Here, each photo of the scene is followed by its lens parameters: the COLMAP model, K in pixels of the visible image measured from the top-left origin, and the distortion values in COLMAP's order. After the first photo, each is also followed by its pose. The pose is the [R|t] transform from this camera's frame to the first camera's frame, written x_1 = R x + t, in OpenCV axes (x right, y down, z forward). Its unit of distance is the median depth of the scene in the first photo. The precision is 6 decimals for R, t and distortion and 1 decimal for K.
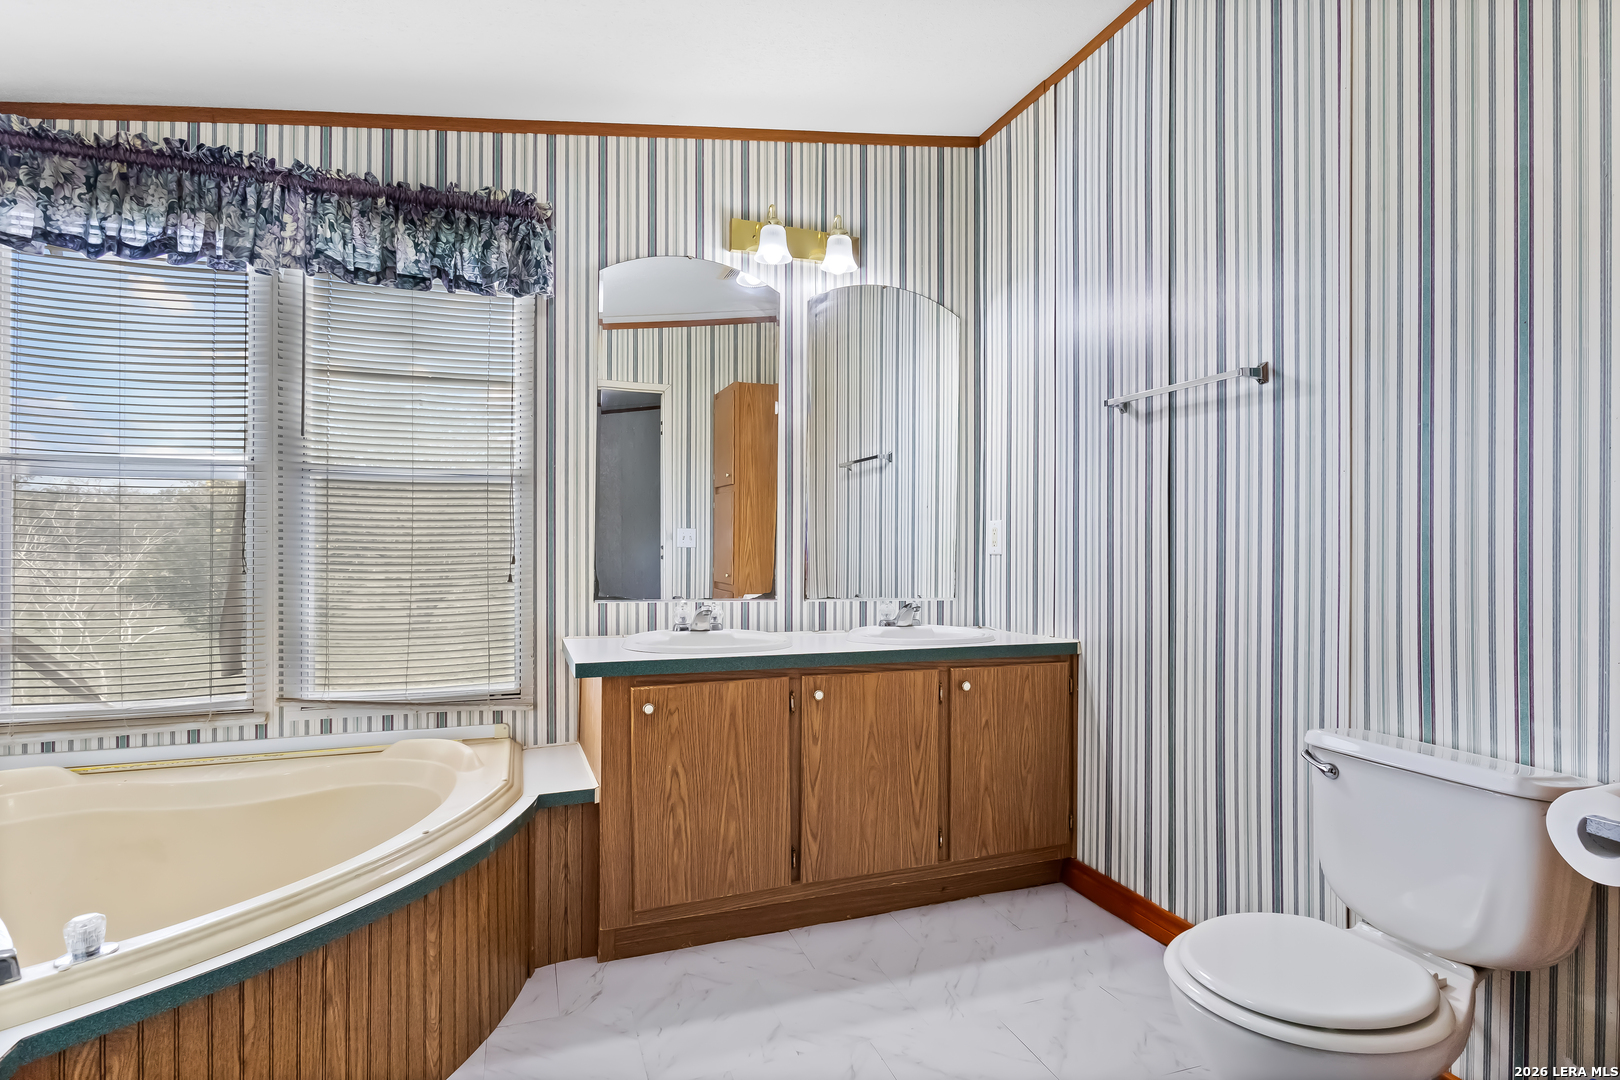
lens RADIAL K [[792.7, 0, 810.0], [0, 792.7, 540.0], [0, 0, 1]] dist [0.001979, 0.000411]
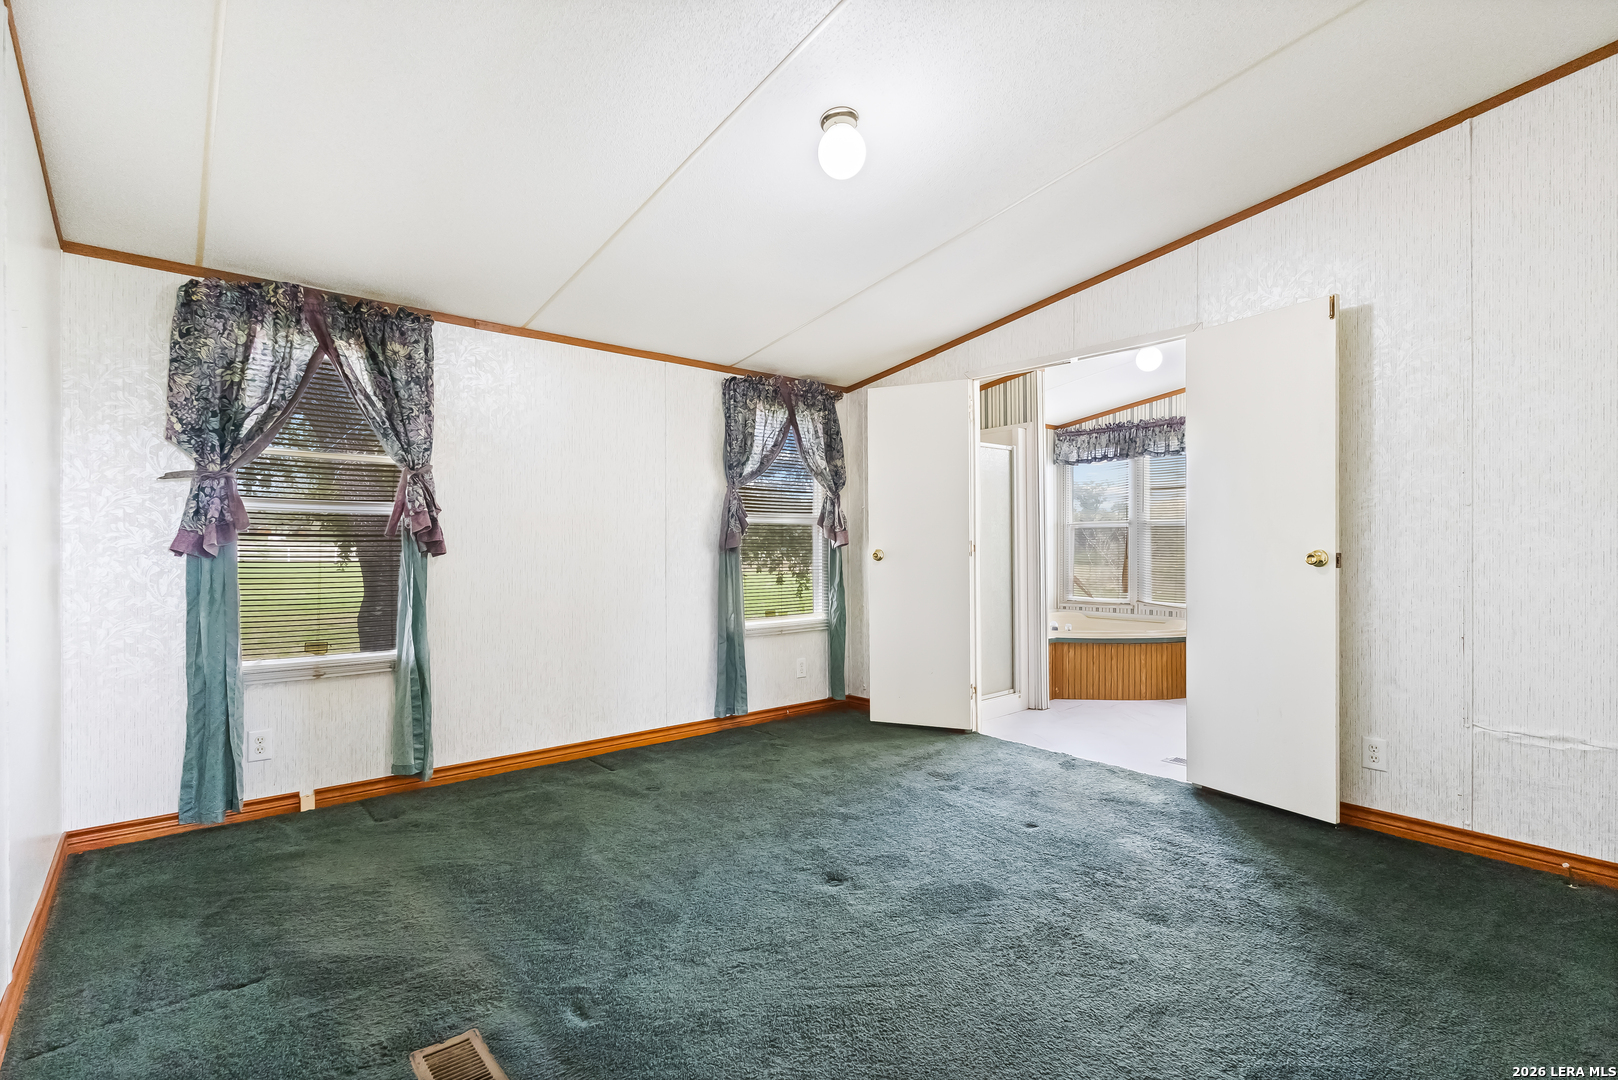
lens RADIAL K [[747.4, 0, 808.0], [0, 747.4, 549.2], [0, 0, 1]] dist [-0.000850, 0.000487]
pose [[0.347574, -0.003912, -0.937644, 1.599091], [0.002390, 0.999992, -0.003286, 0.013348], [0.937650, -0.001099, 0.347580, -1.179889]]
